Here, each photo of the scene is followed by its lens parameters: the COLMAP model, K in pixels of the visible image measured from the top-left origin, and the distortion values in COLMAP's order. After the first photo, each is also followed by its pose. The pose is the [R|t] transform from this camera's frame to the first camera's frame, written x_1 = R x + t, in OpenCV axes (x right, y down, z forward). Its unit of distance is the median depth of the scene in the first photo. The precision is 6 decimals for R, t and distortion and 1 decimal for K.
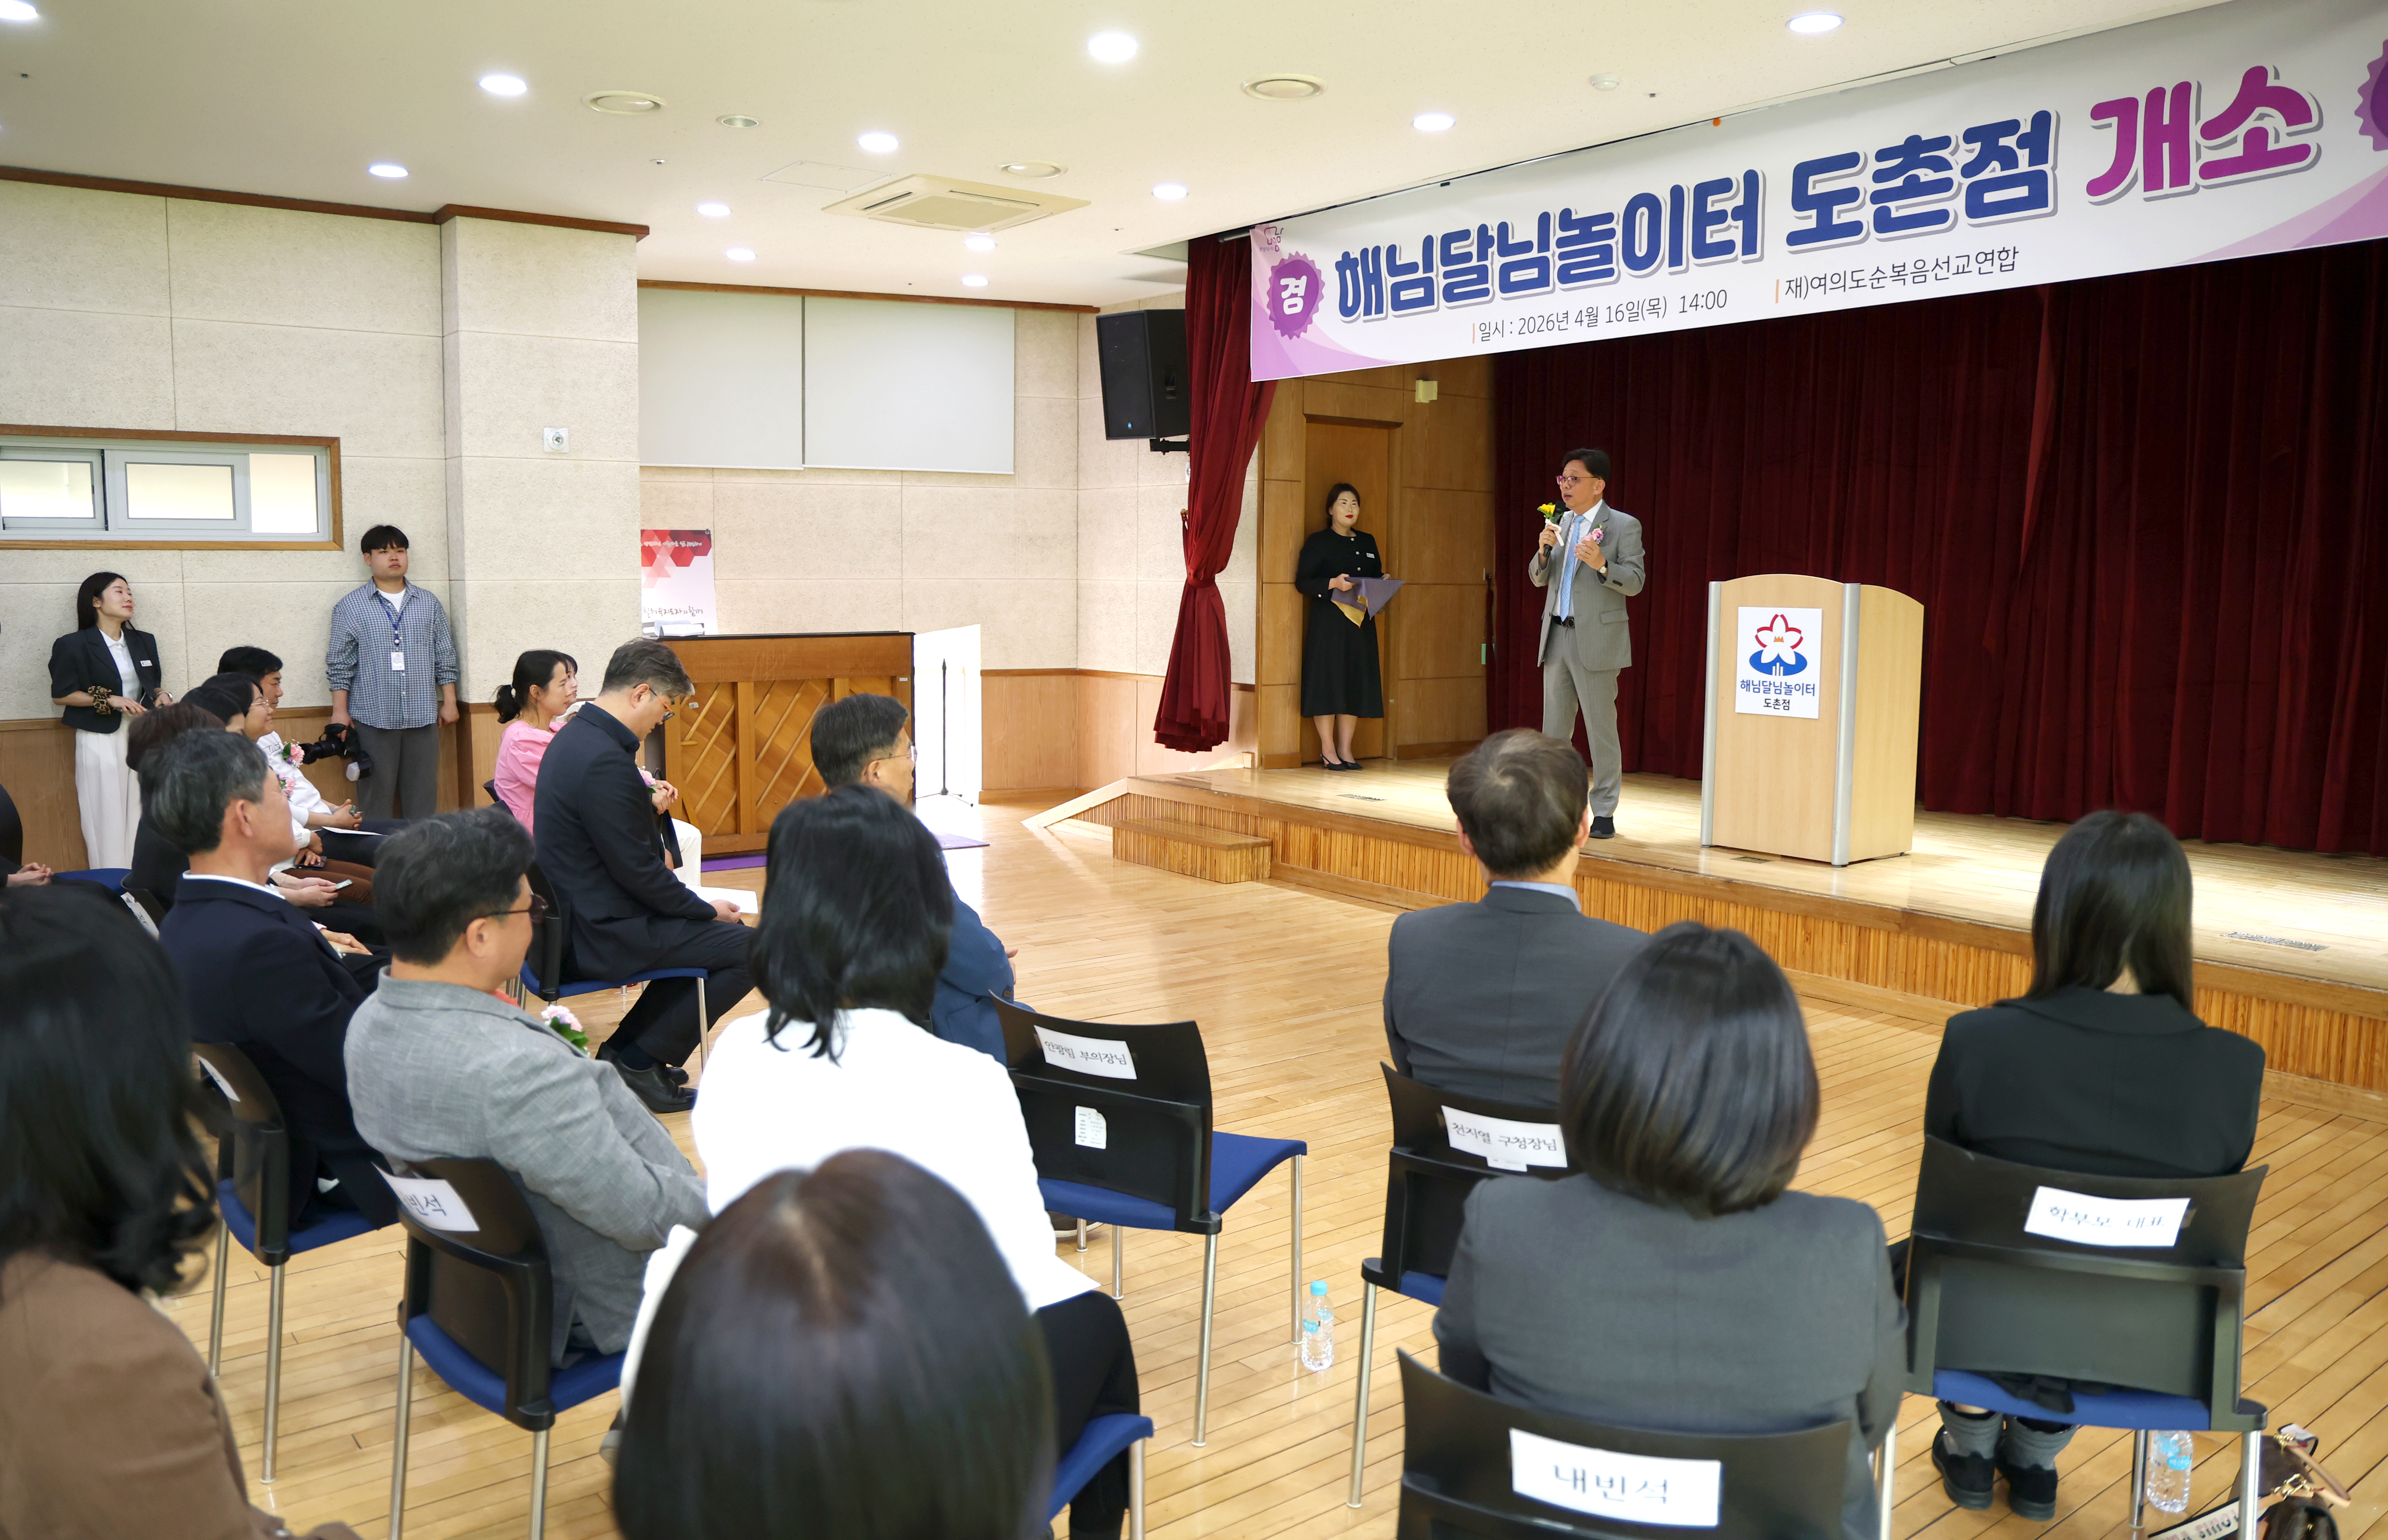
lens RADIAL K [[1677.6, 0, 1195.8], [0, 1677.6, 742.8], [0, 0, 1]] dist [-0.070429, 0.038548]
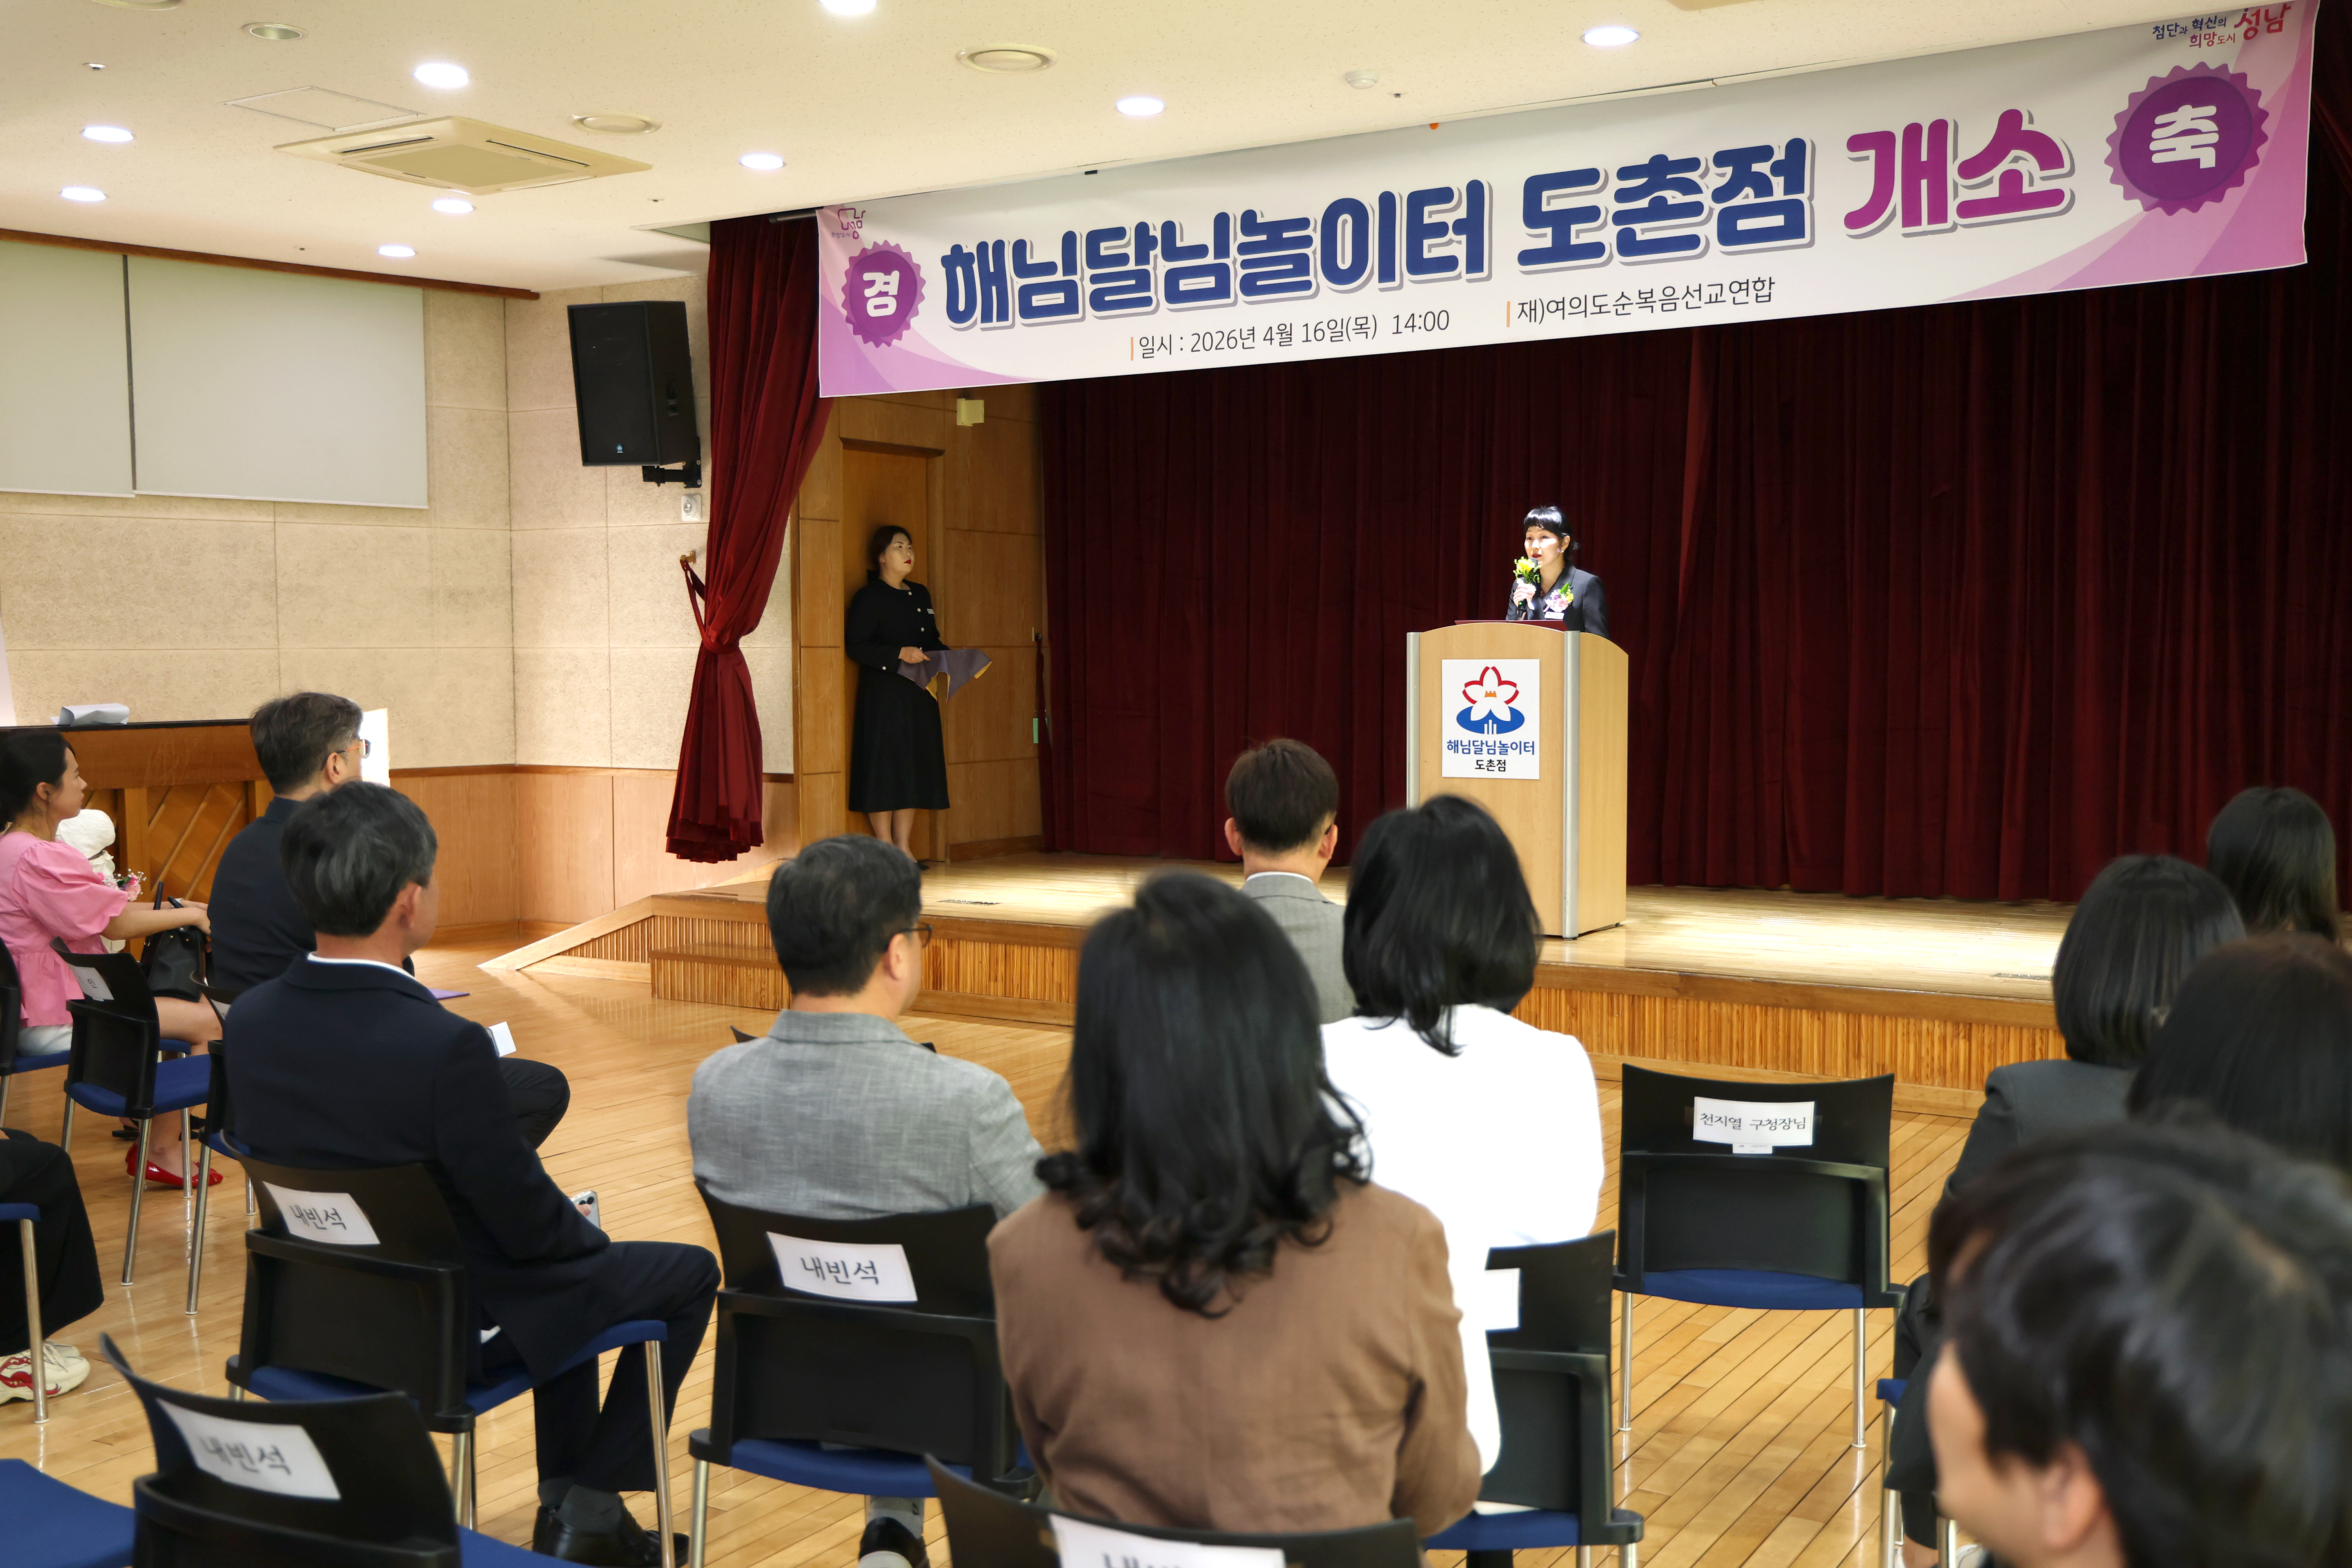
lens RADIAL K [[2215.9, 0, 1138.6], [0, 2215.9, 785.9], [0, 0, 1]] dist [0.020126, 0.000000]
pose [[0.941462, -0.032605, 0.335538, -0.220674], [0.045709, 0.998467, -0.031228, 0.015655], [-0.334005, 0.044737, 0.941509, -0.068153]]
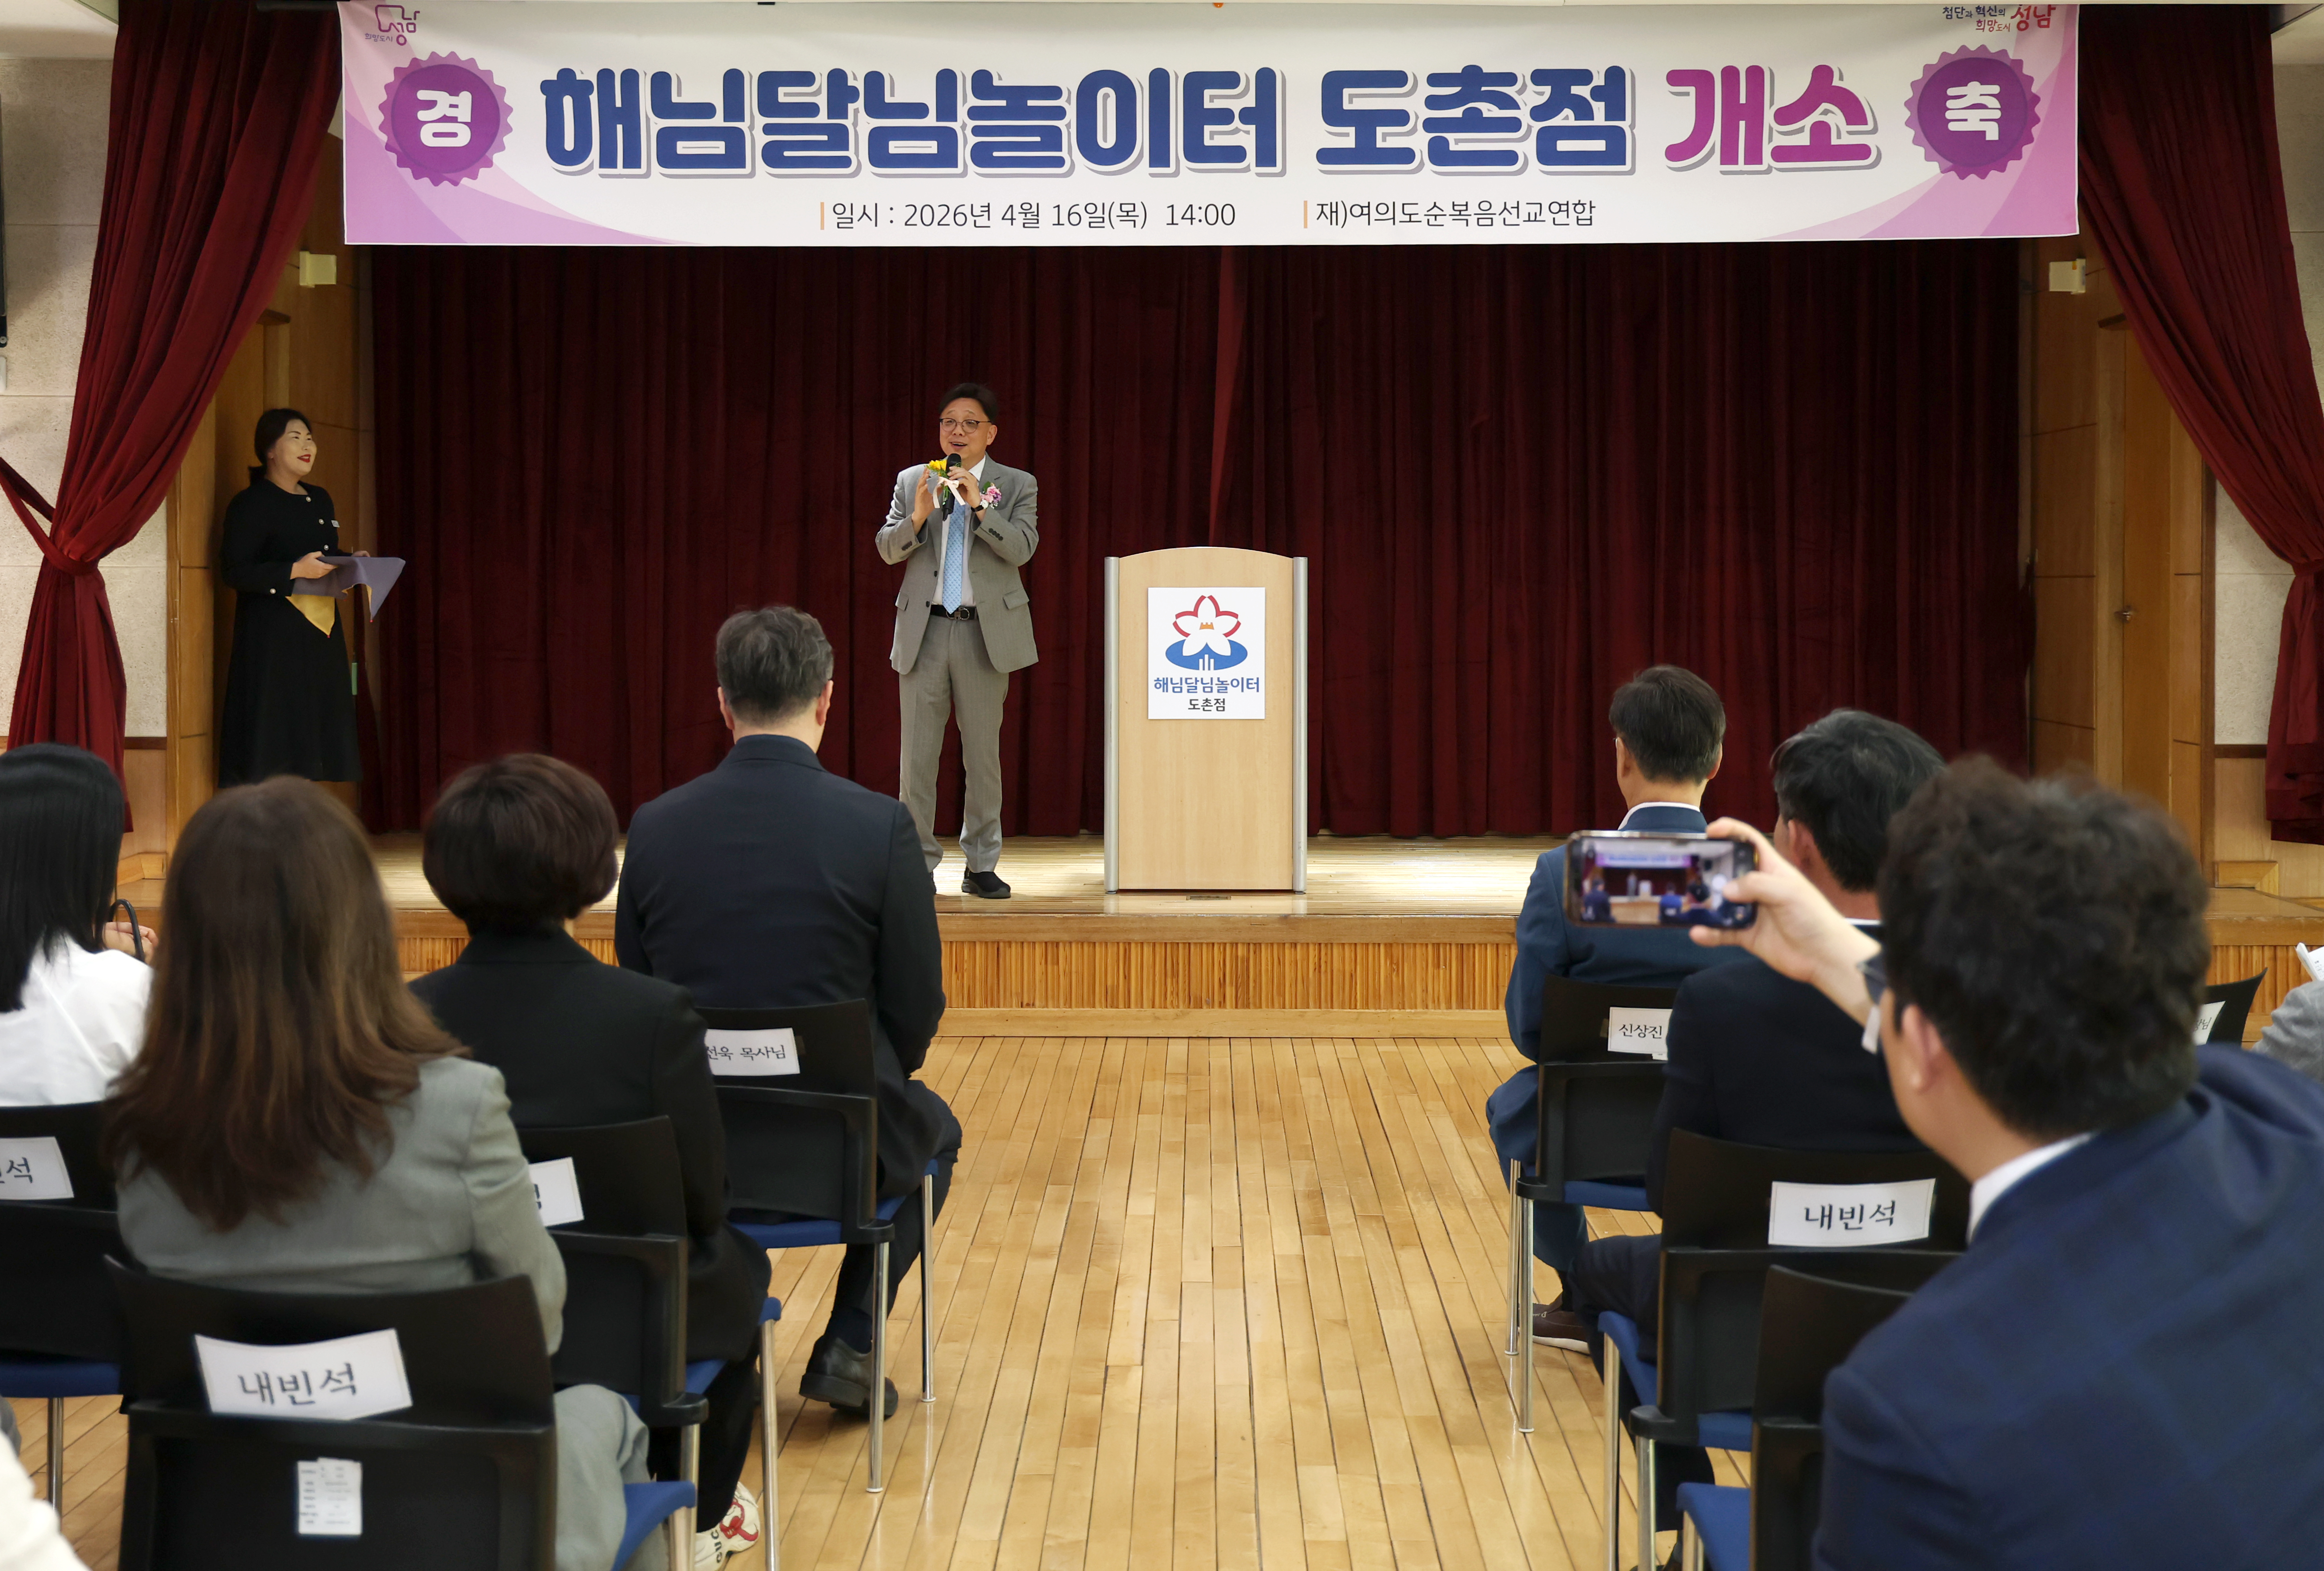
lens RADIAL K [[2583.6, 0, 1095.8], [0, 2583.6, 589.9], [0, 0, 1]] dist [-0.010811, 0.000000]
pose [[0.636260, -0.008054, 0.771432, -0.618655], [0.080718, 0.995152, -0.056185, -0.011640], [-0.767240, 0.098017, 0.633826, 0.214861]]
